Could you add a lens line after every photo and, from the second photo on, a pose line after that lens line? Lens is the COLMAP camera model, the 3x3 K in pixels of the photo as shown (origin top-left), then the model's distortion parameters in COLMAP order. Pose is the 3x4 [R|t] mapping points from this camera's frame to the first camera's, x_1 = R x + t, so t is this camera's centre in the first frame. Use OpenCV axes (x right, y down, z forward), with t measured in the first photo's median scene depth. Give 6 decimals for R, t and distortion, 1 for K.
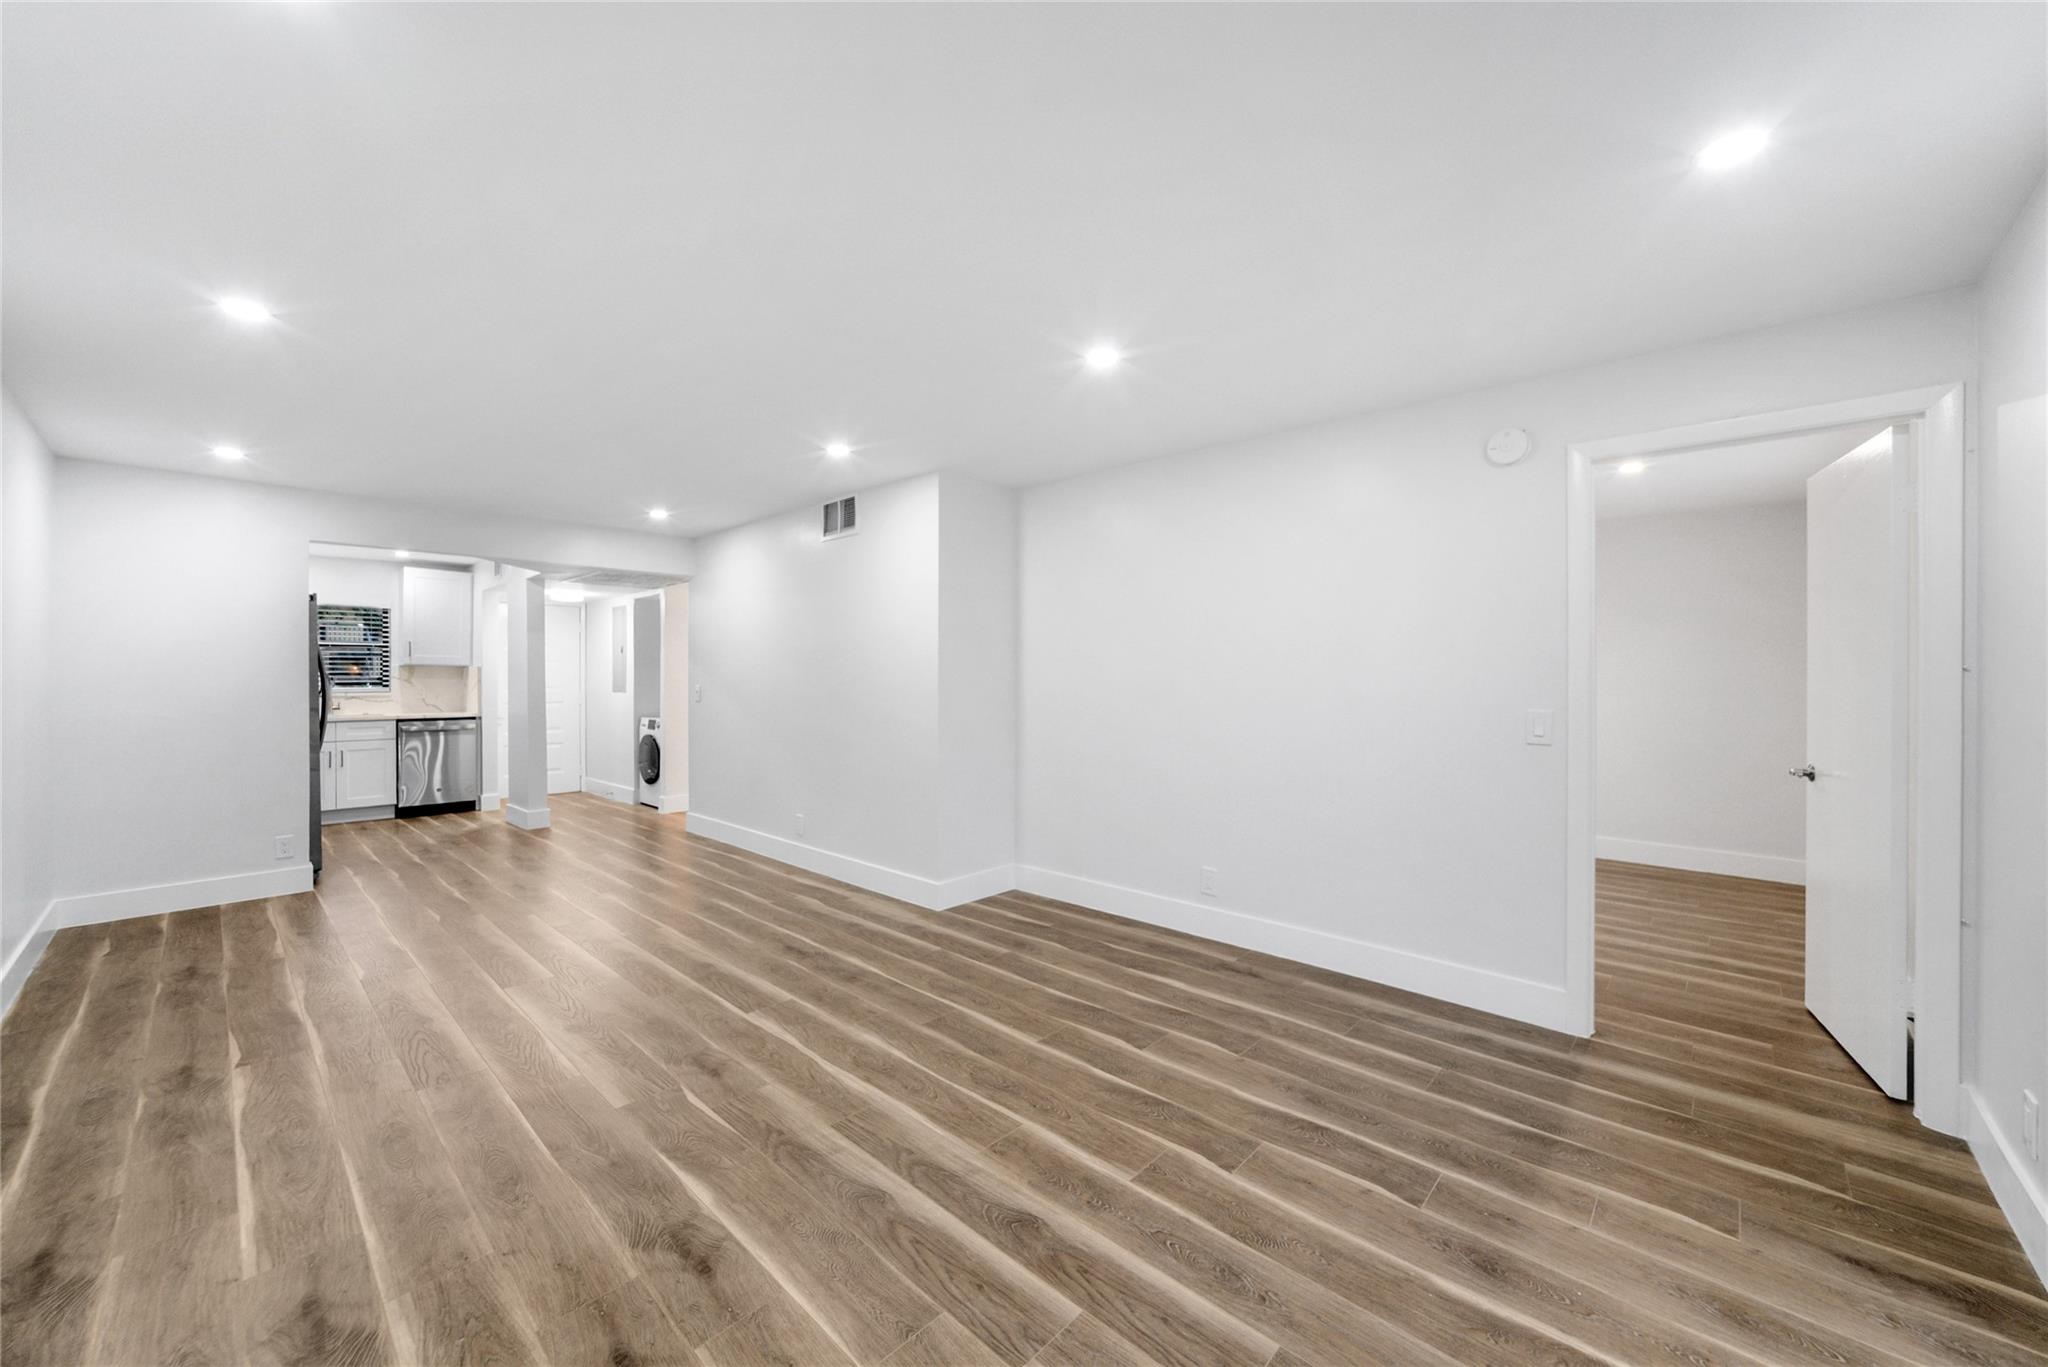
lens RADIAL K [[779.9, 0, 1018.6], [0, 779.9, 682.0], [0, 0, 1]] dist [-0.021539, 0.004615]
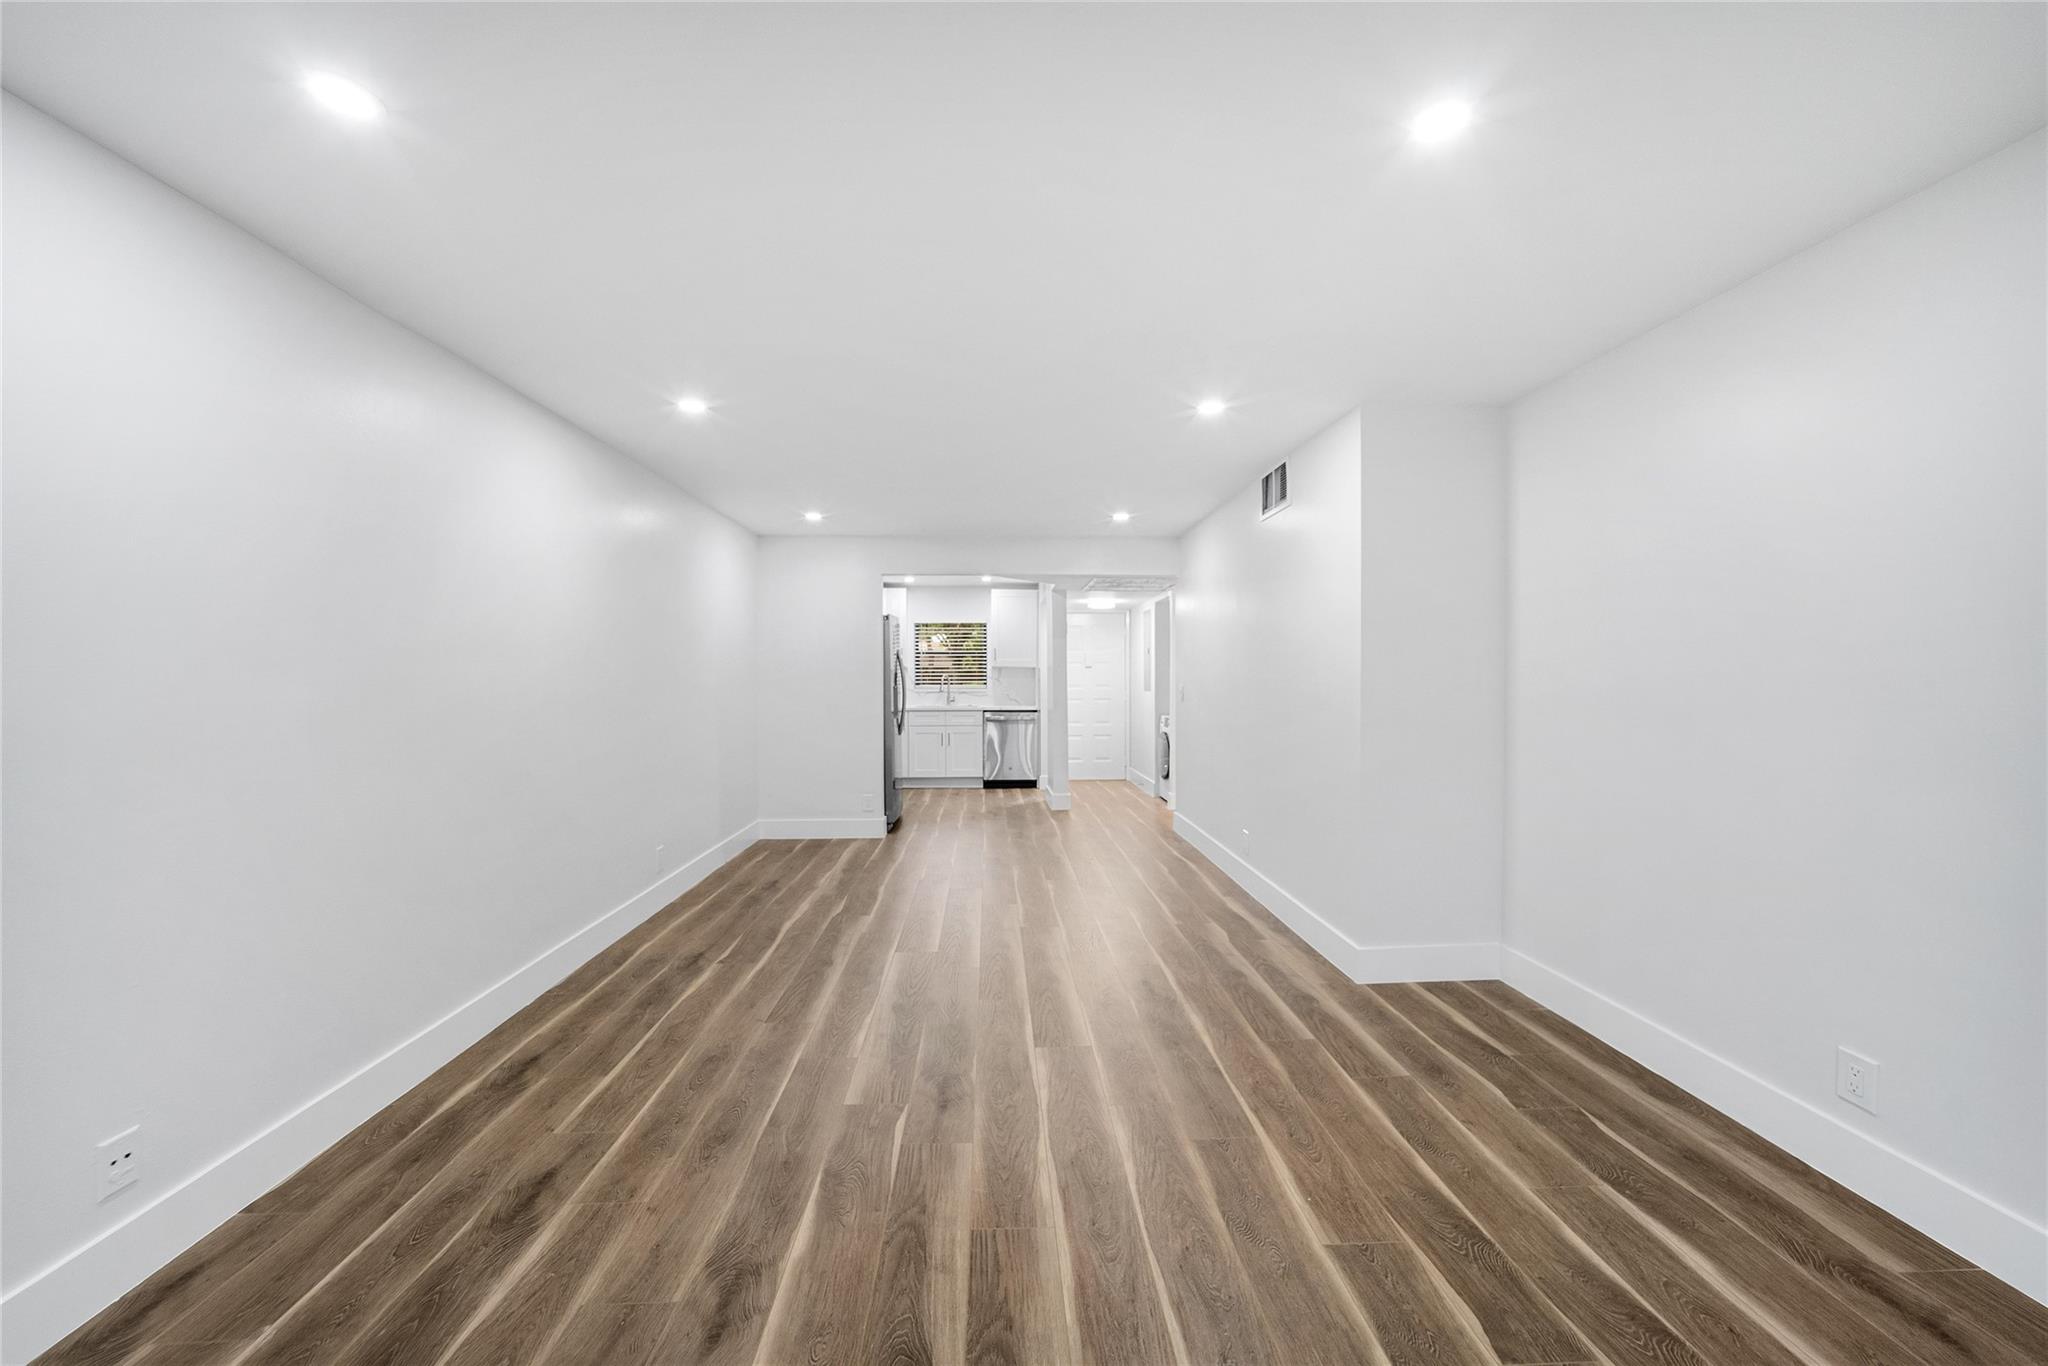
lens RADIAL K [[758.2, 0, 1016.9], [0, 758.2, 677.4], [0, 0, 1]] dist [-0.022409, 0.005868]
pose [[0.708363, -0.002298, -0.705845, 0.278533], [-0.000465, 0.999993, -0.003722, -0.001711], [0.705848, 0.002965, 0.708357, 0.382961]]
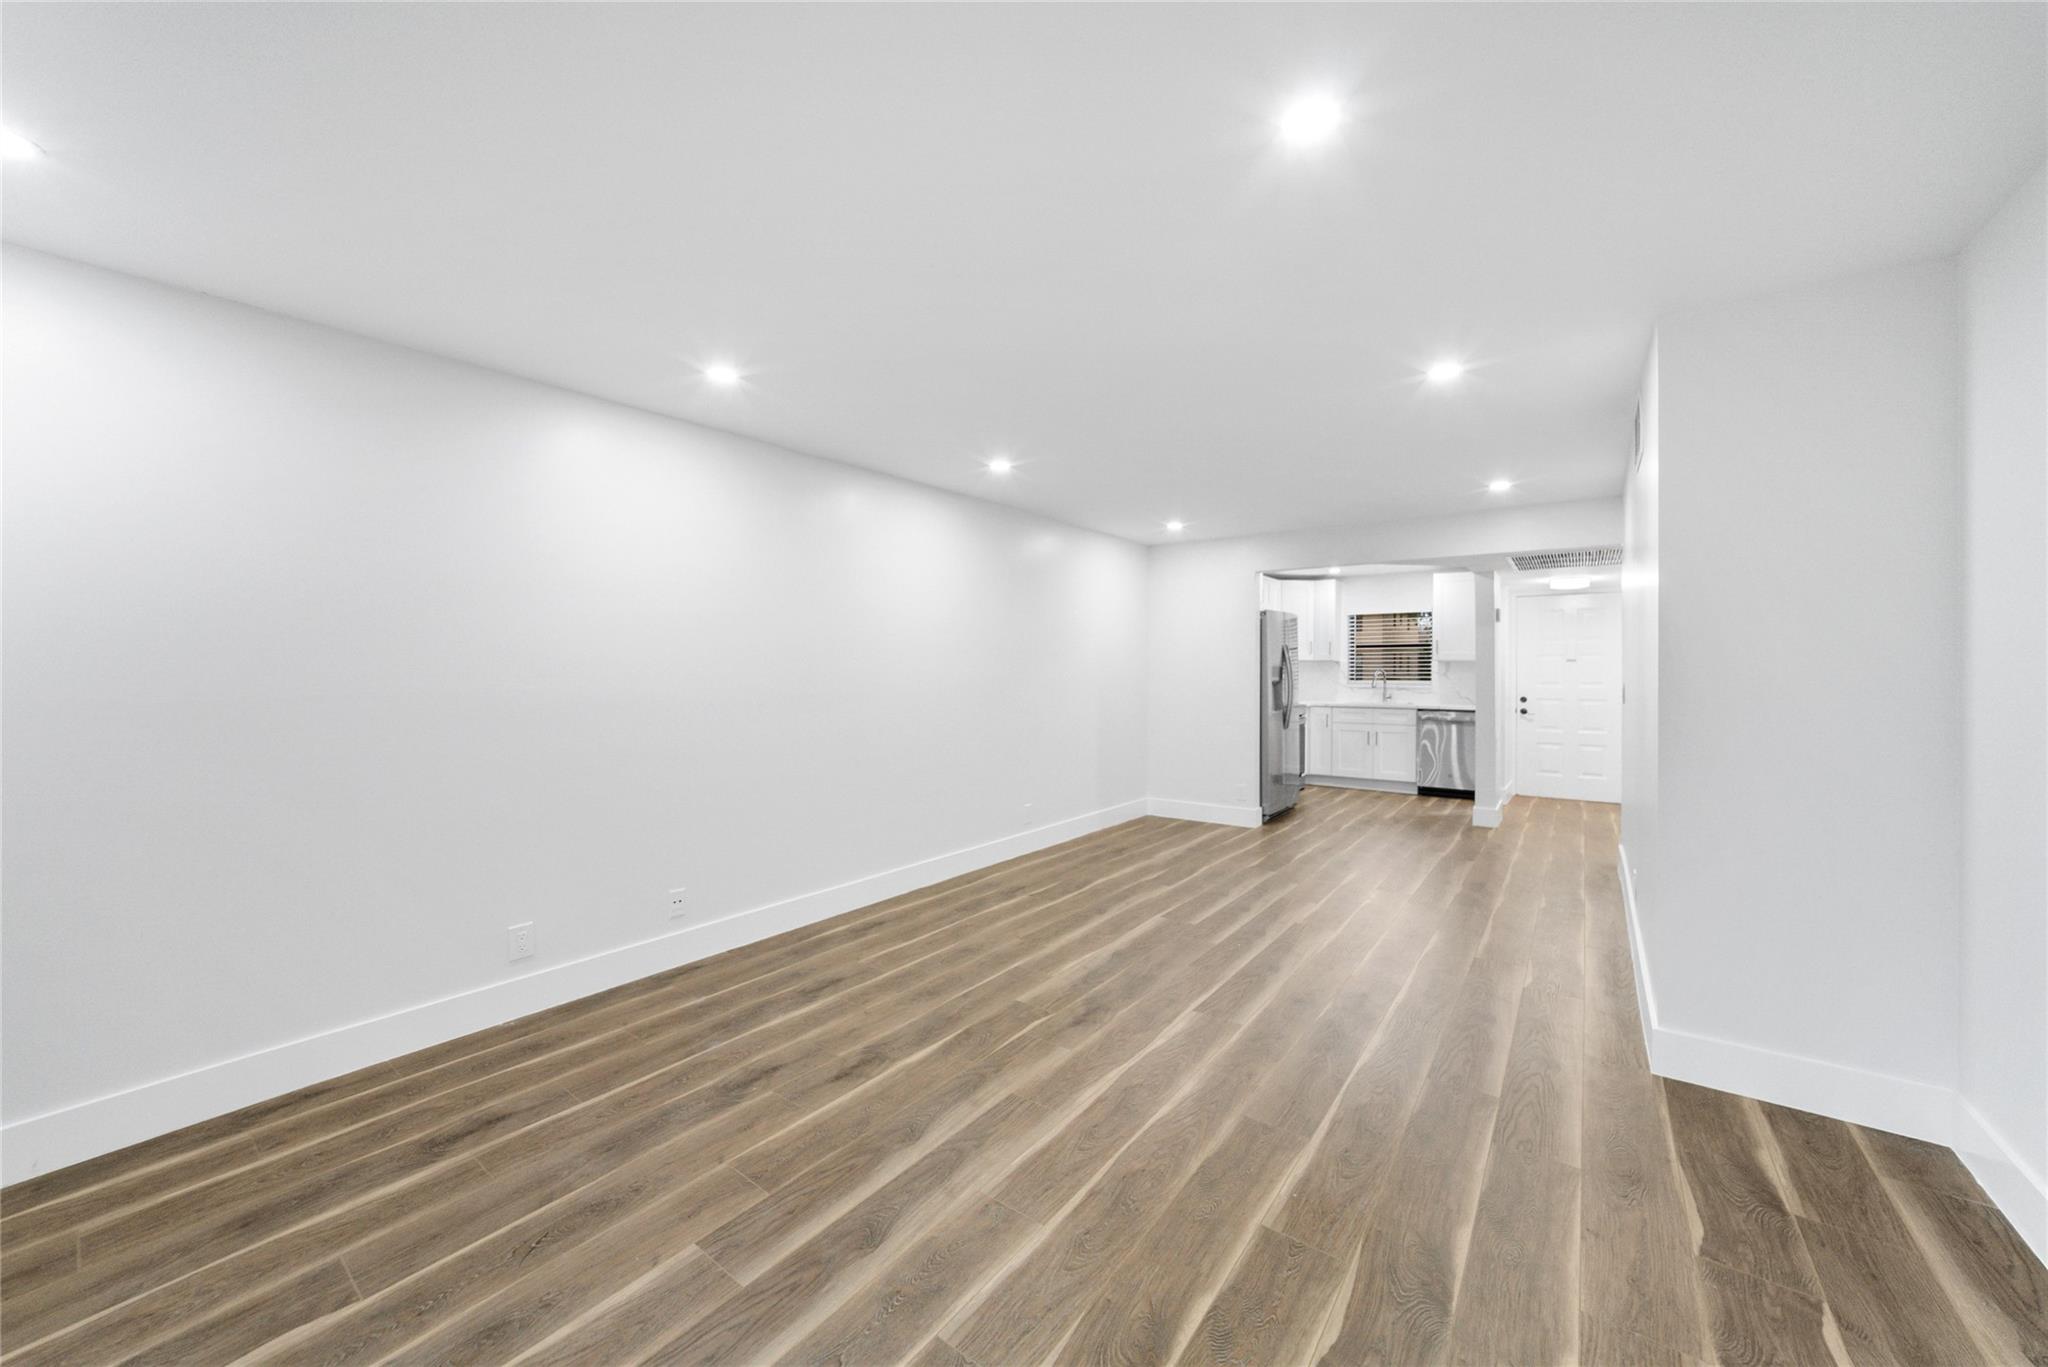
lens RADIAL K [[758.2, 0, 1003.8], [0, 758.2, 677.1], [0, 0, 1]] dist [-0.022409, 0.005868]
pose [[0.083453, 0.006822, -0.996488, 0.635496], [-0.005210, 0.999966, 0.006410, -0.006835], [0.996498, 0.004657, 0.083485, 0.723170]]
